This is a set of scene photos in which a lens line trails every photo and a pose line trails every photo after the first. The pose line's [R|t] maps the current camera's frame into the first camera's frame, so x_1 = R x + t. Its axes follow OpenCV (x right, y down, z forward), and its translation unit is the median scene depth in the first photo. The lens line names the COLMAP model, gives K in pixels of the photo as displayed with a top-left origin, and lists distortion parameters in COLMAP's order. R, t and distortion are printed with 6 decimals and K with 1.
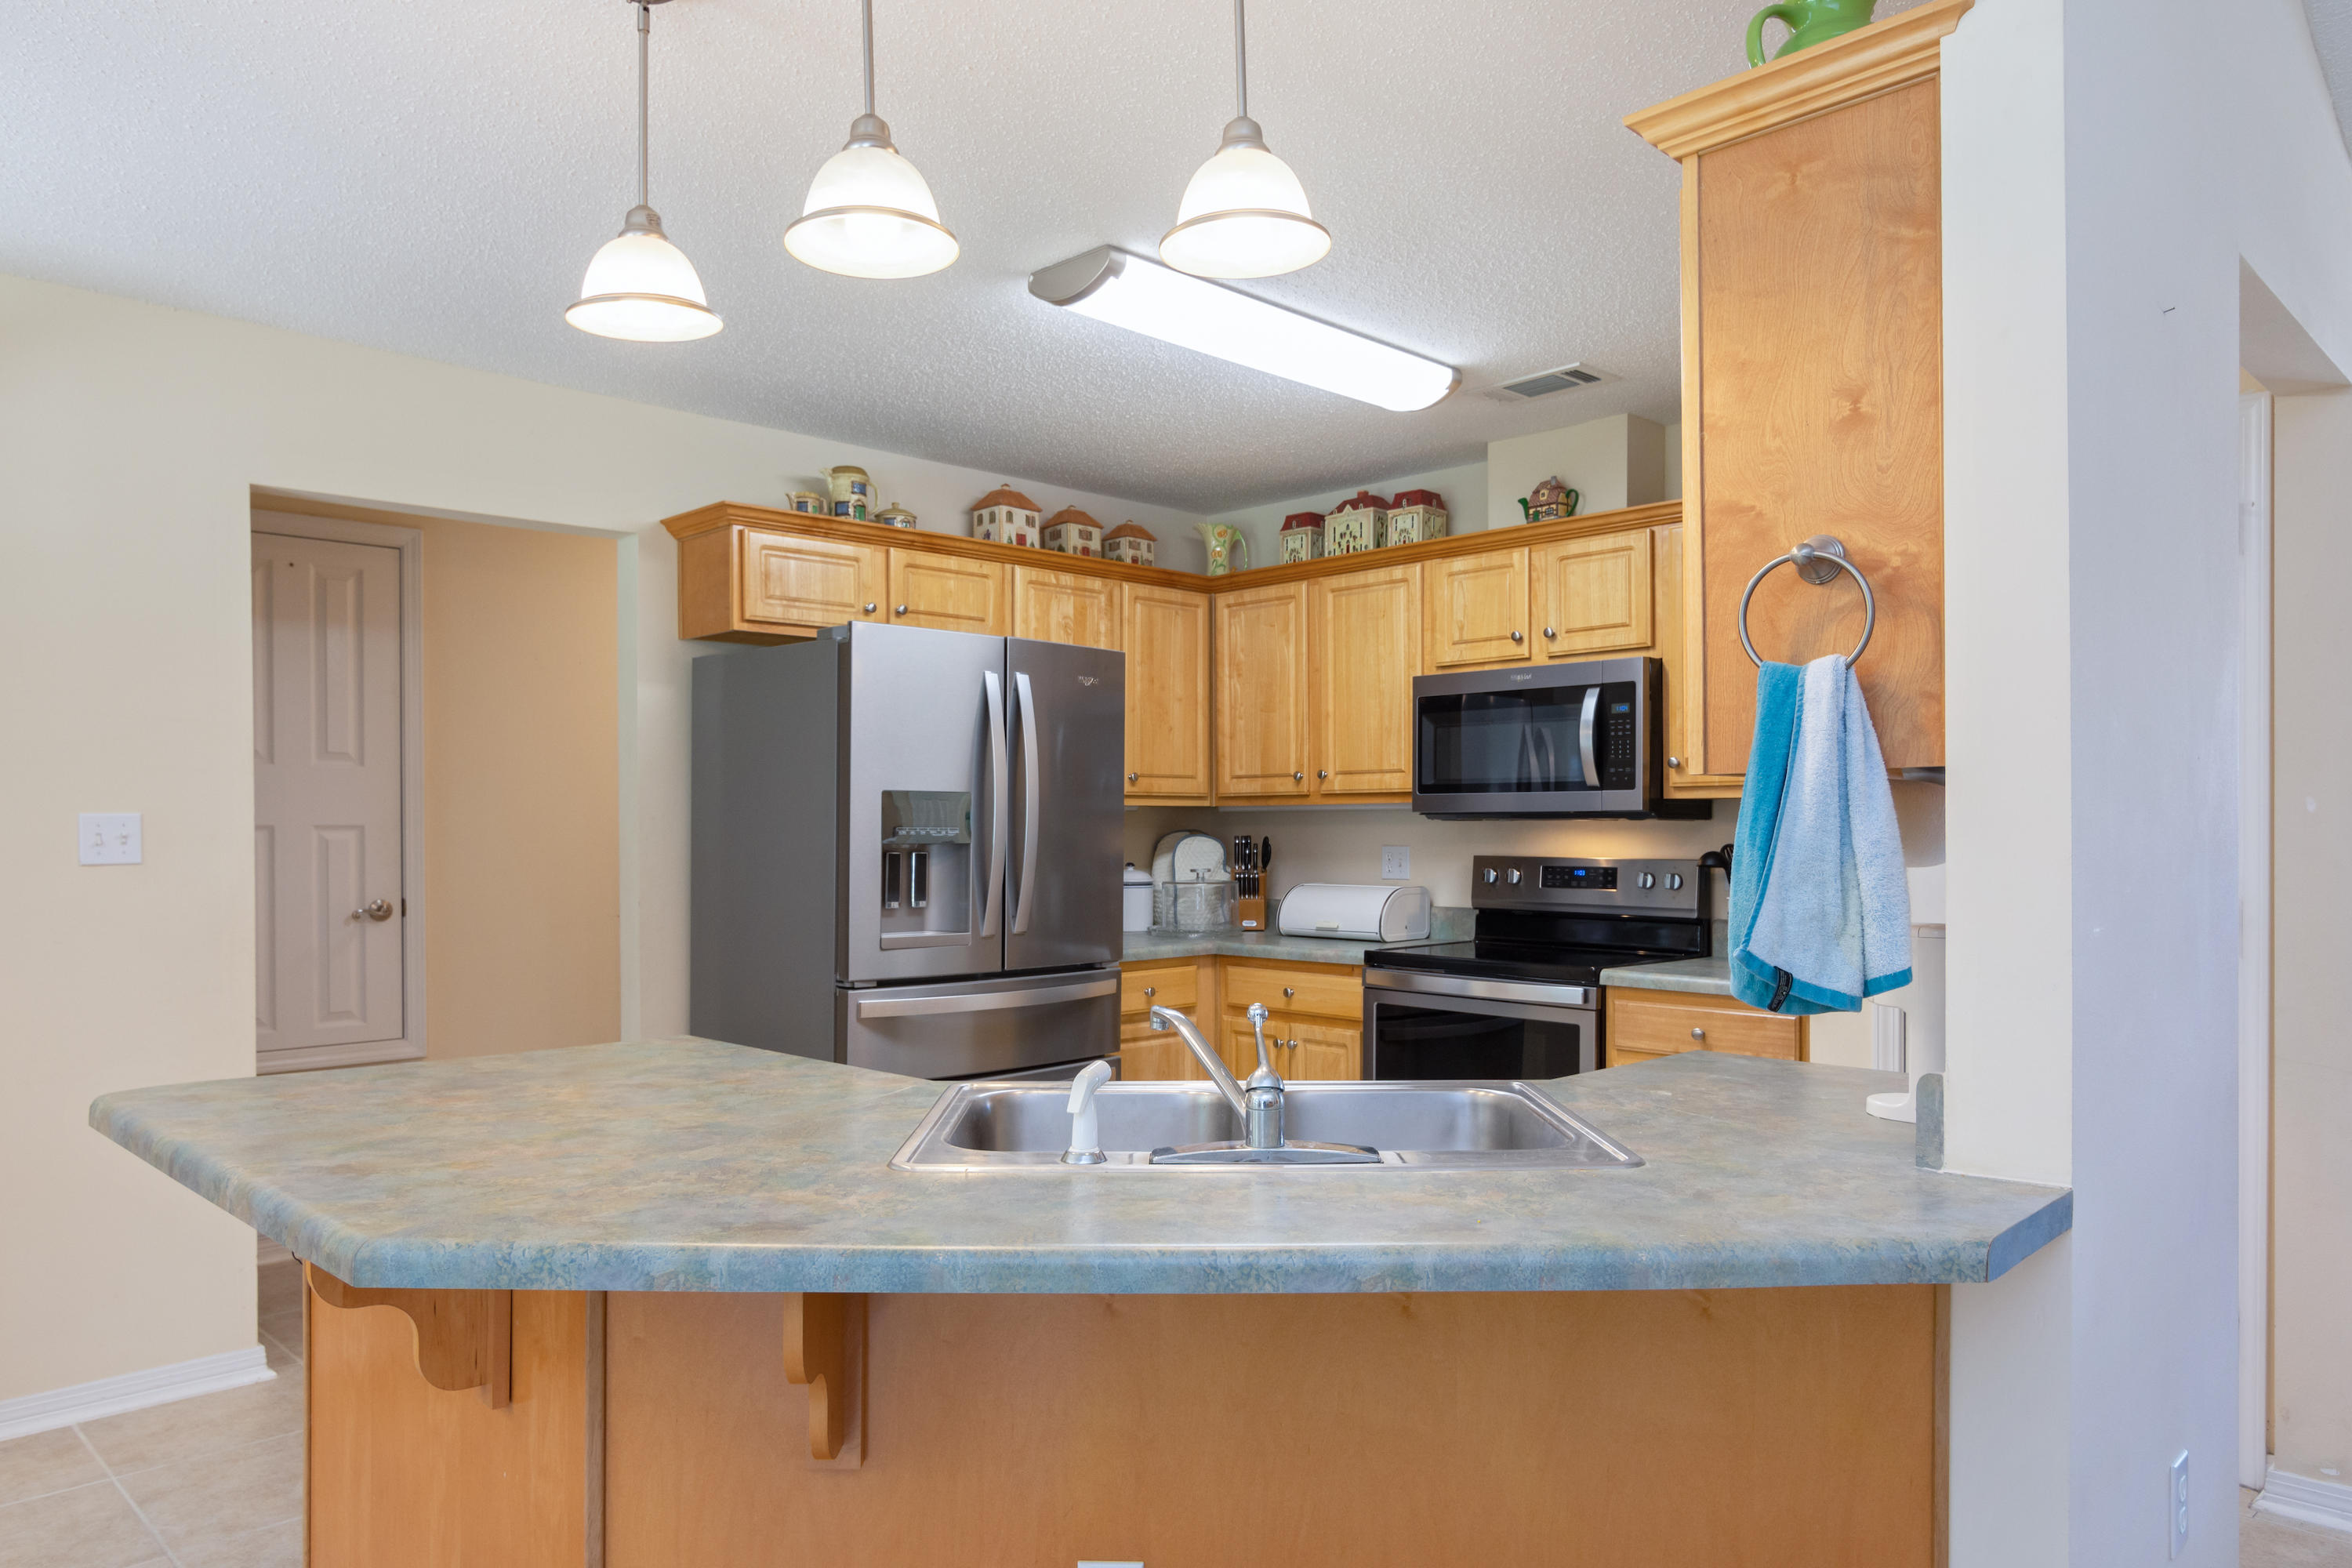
lens RADIAL K [[1483.7, 0, 1157.9], [0, 1483.7, 787.6], [0, 0, 1]] dist [0.007625, -0.002392]
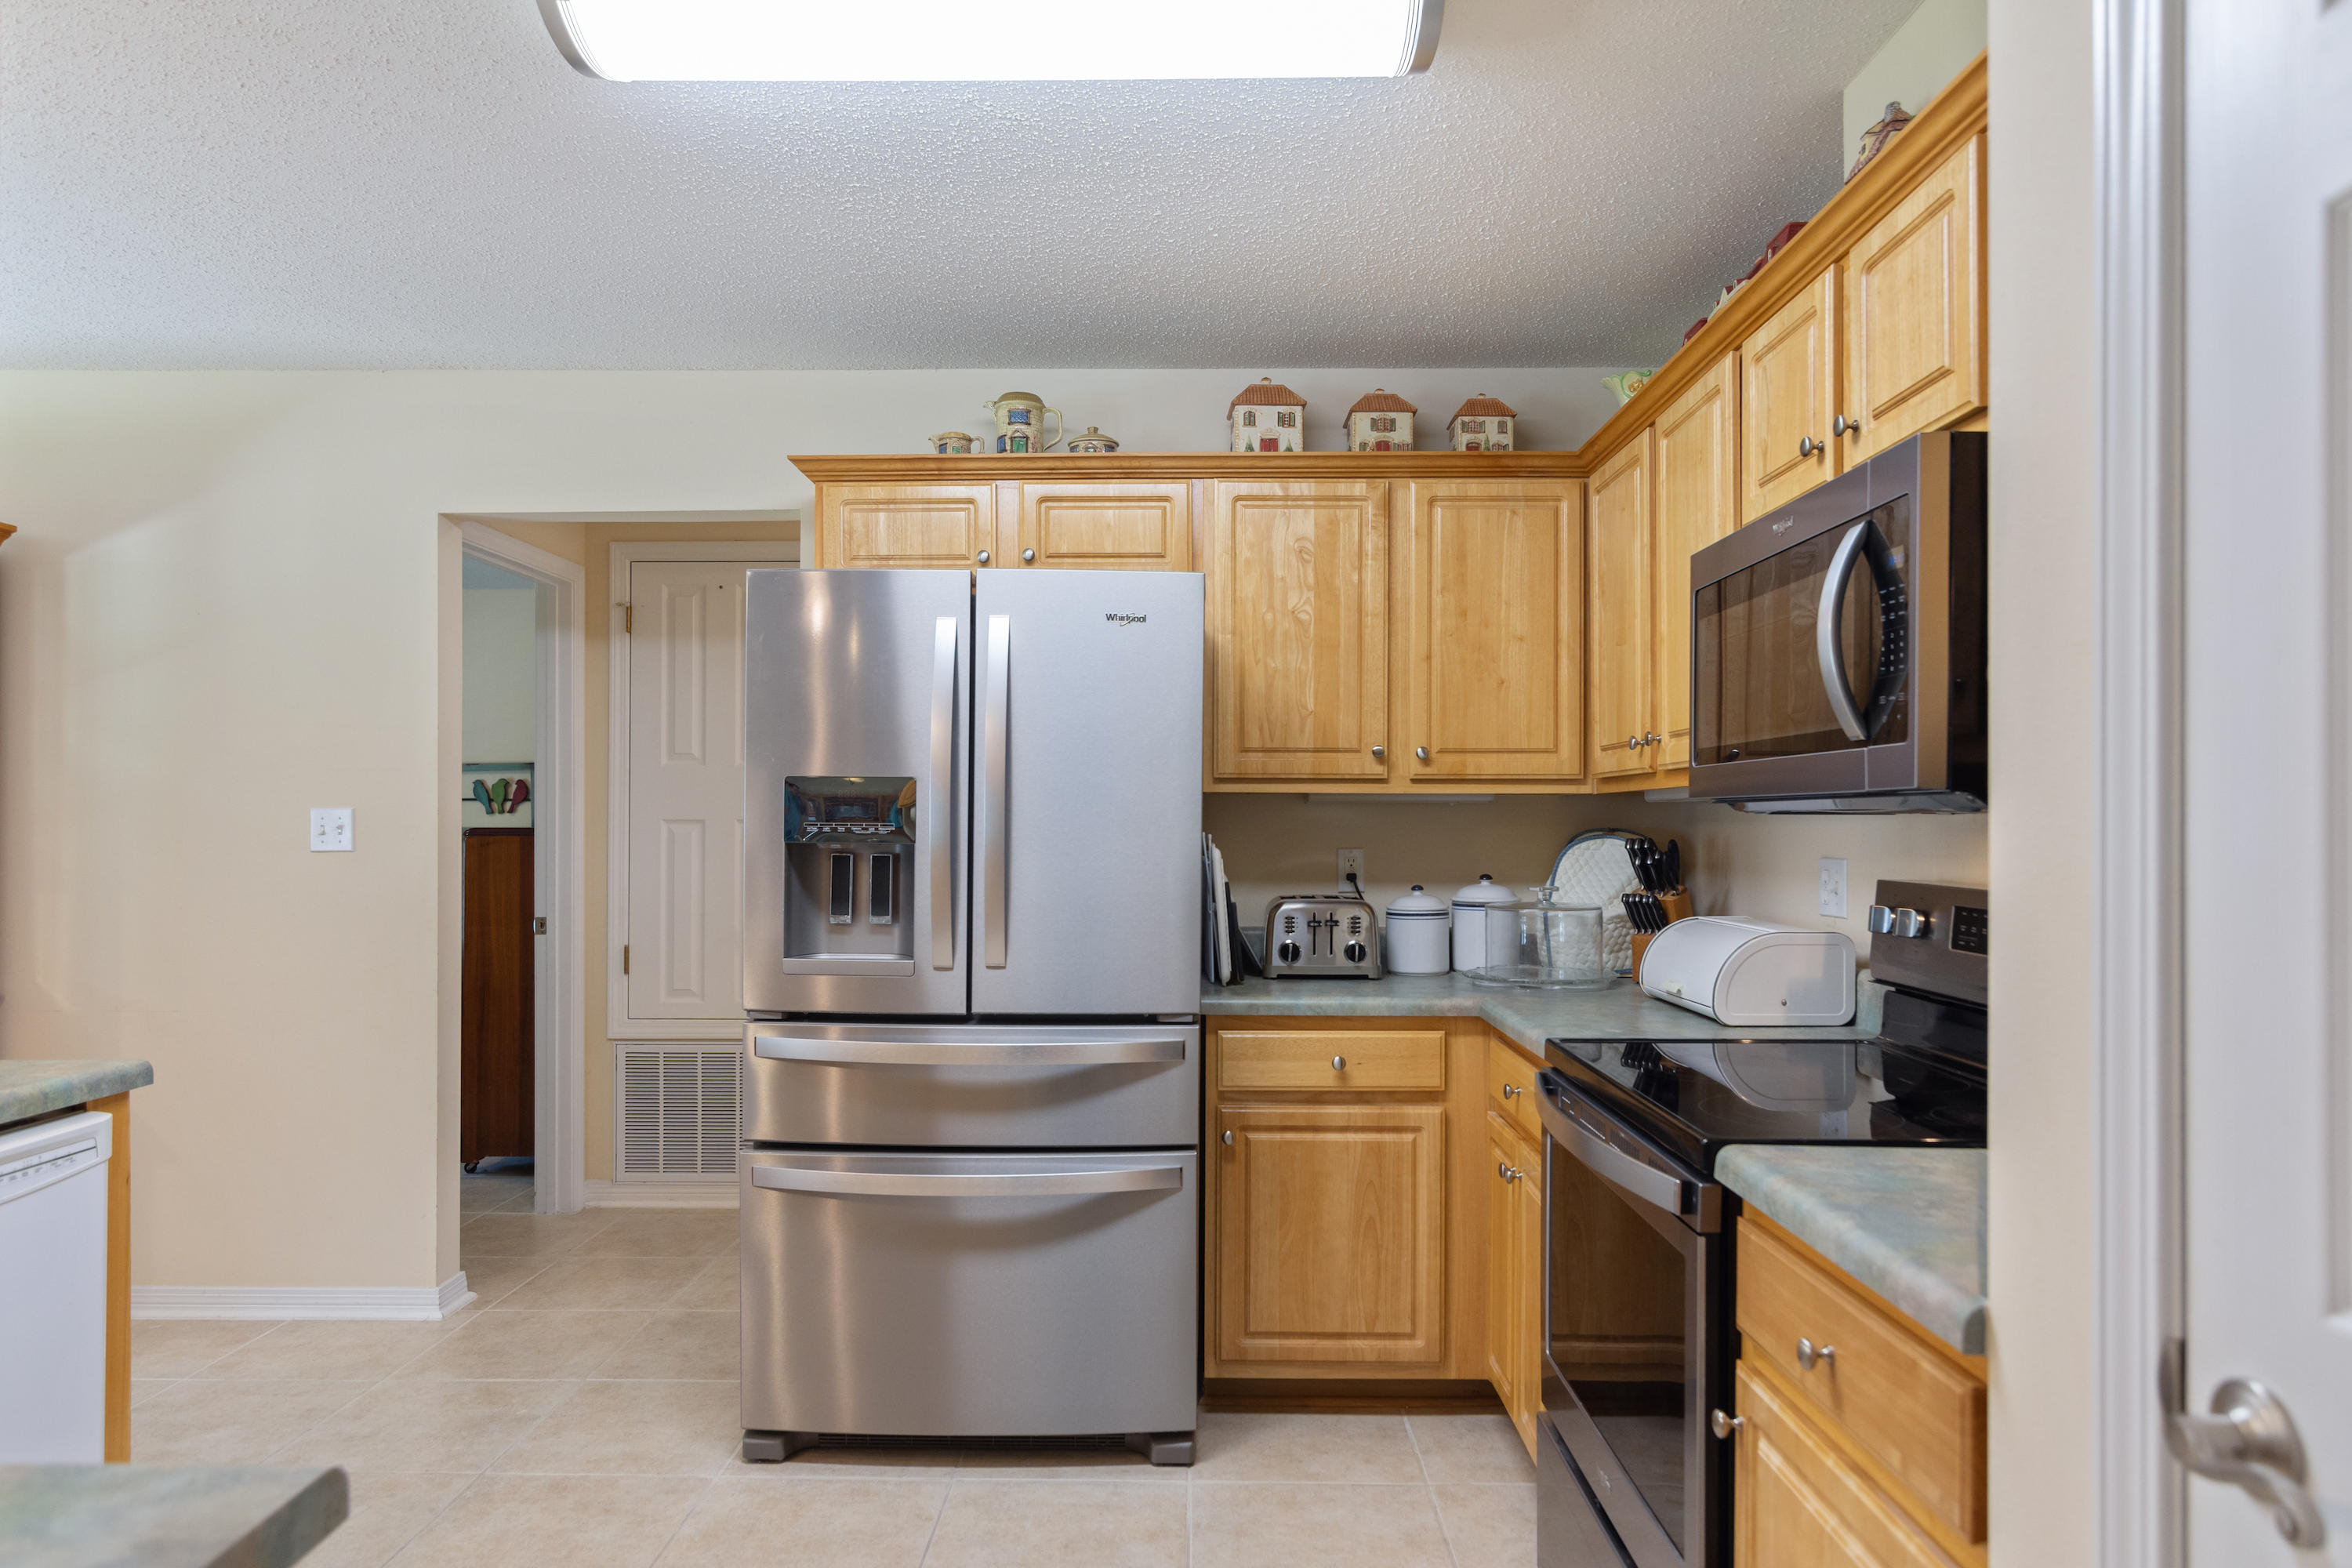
lens RADIAL K [[1374.2, 0, 1178.9], [0, 1374.2, 793.6], [0, 0, 1]] dist [0.004862, -0.000238]
pose [[0.719151, -0.012644, -0.694738, 0.387398], [0.014664, 0.999888, -0.003017, 0.013867], [0.694699, -0.008018, 0.719256, 0.489727]]
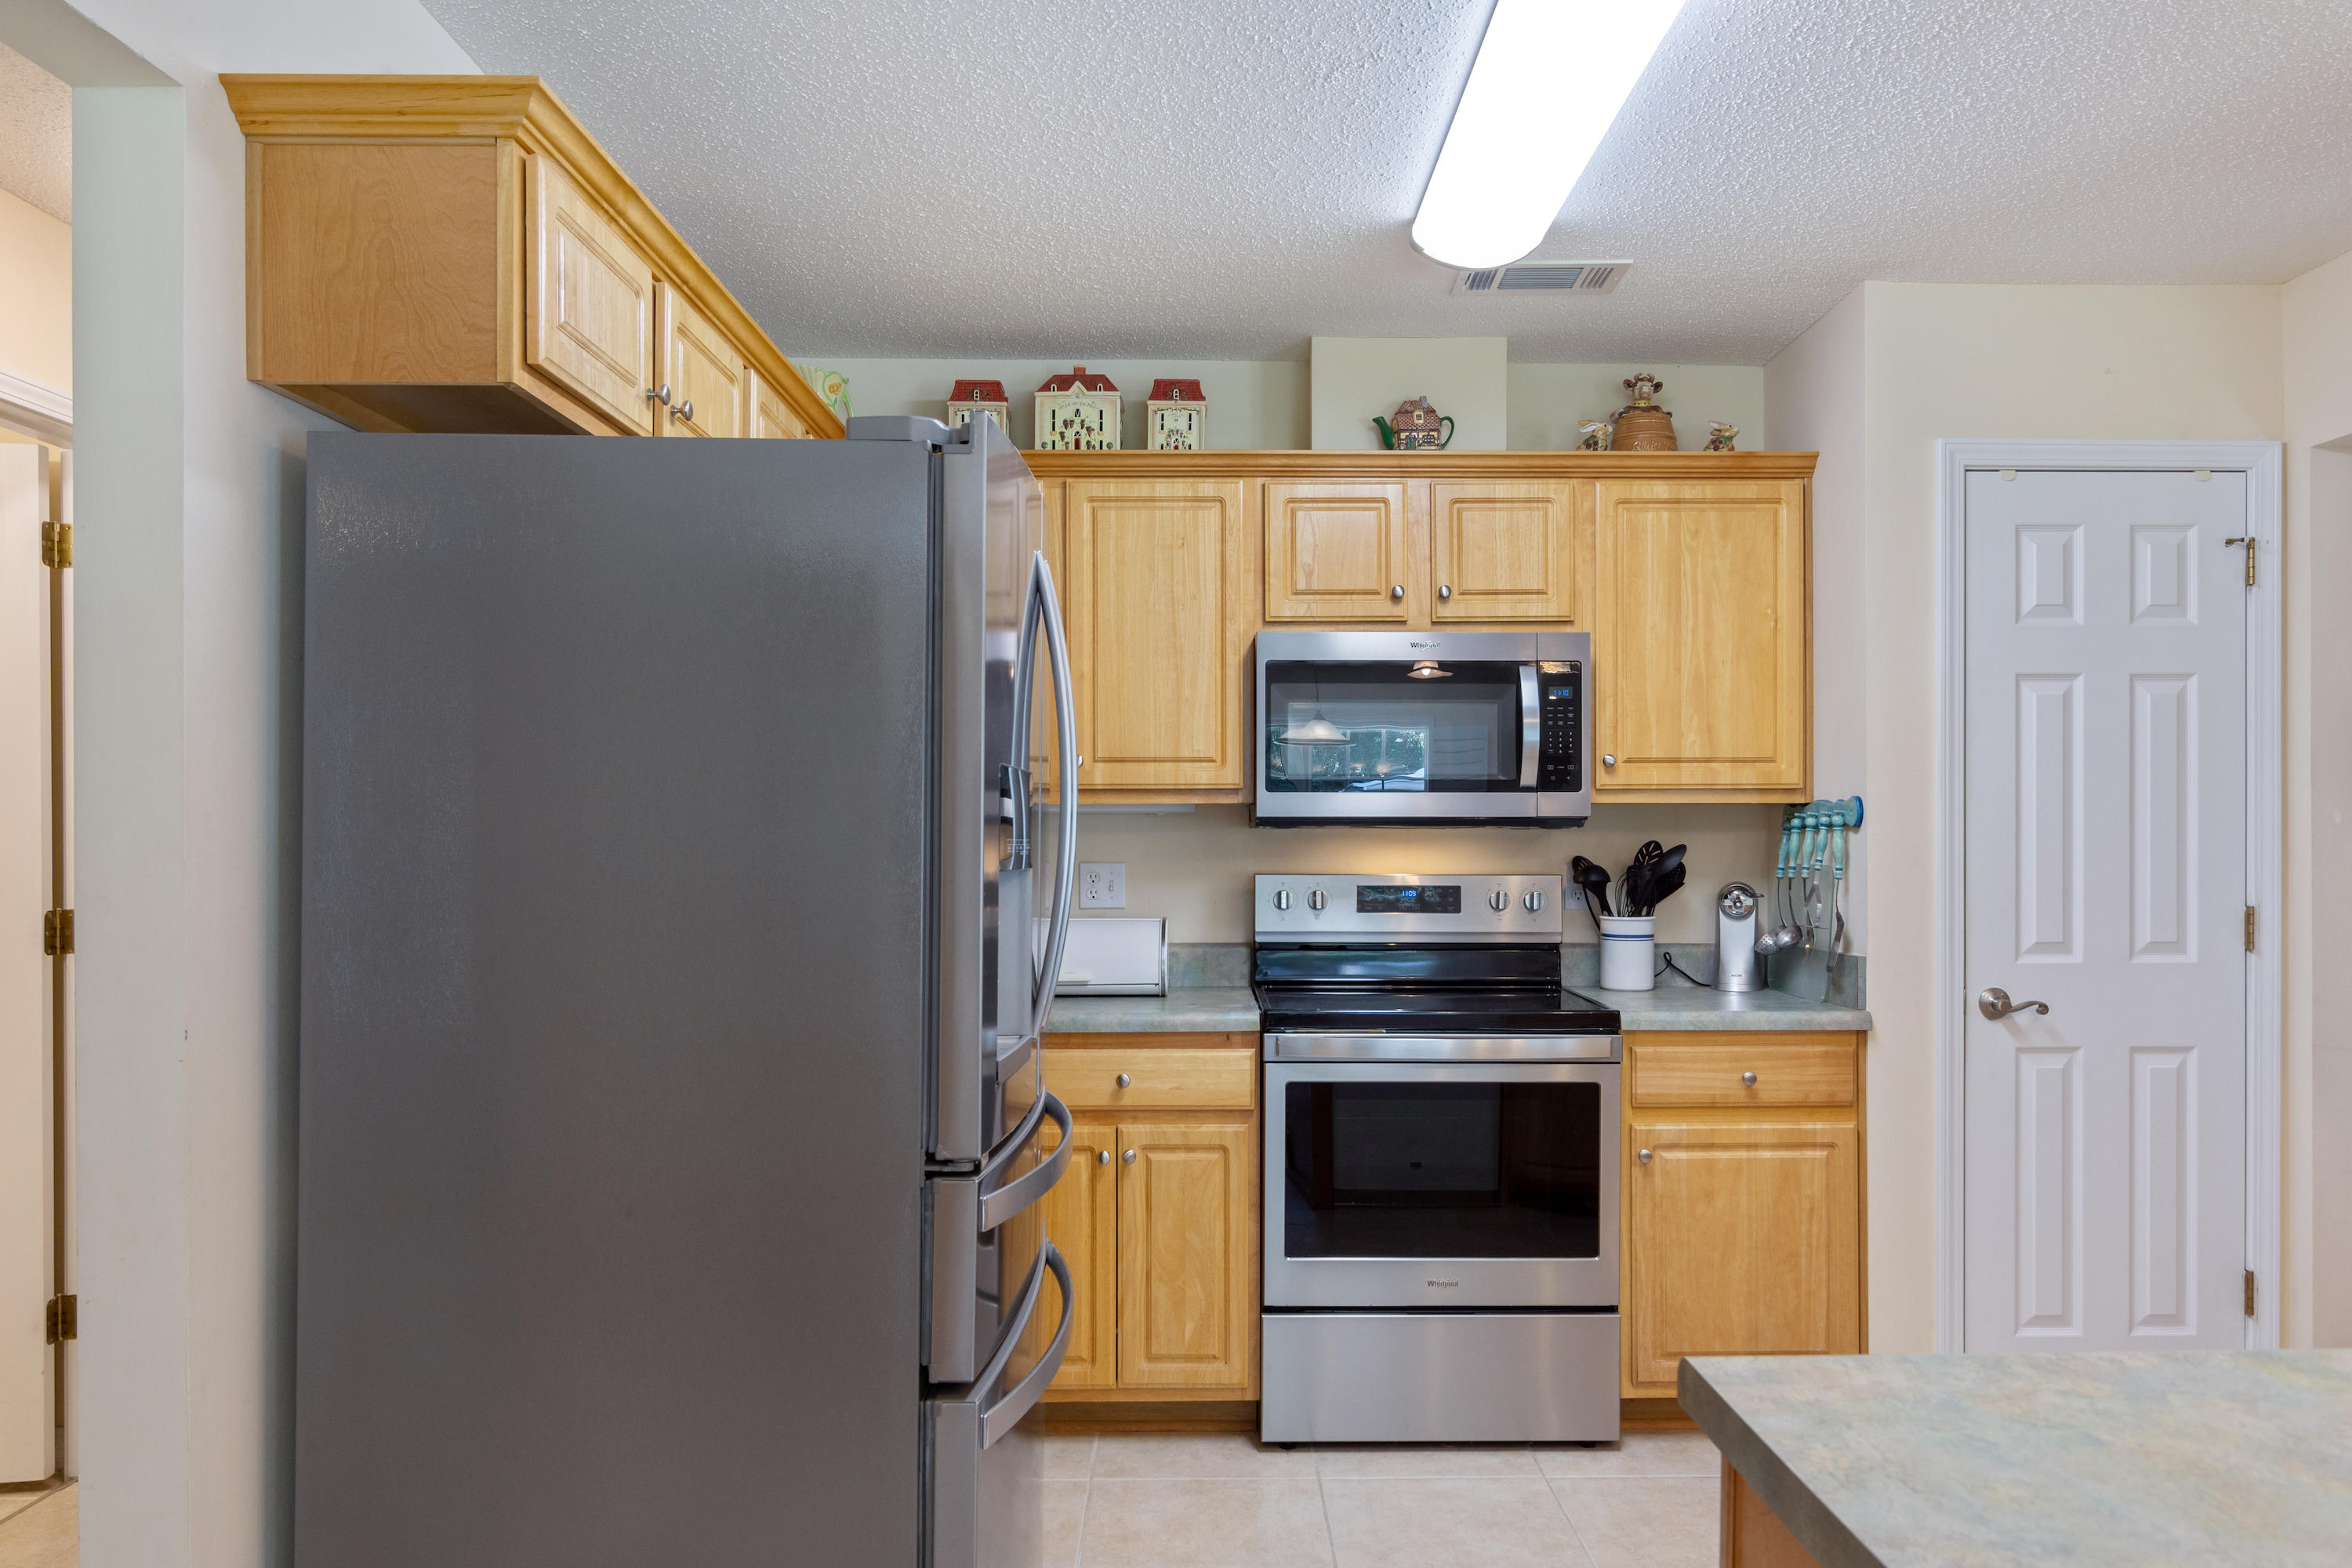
lens RADIAL K [[1595.1, 0, 1175.6], [0, 1595.1, 804.5], [0, 0, 1]] dist [-0.001362, -0.001189]
pose [[0.697949, 0.009267, 0.716088, -0.423822], [-0.018218, 0.999822, 0.004817, 0.007458], [-0.715916, -0.016407, 0.697994, 0.478286]]
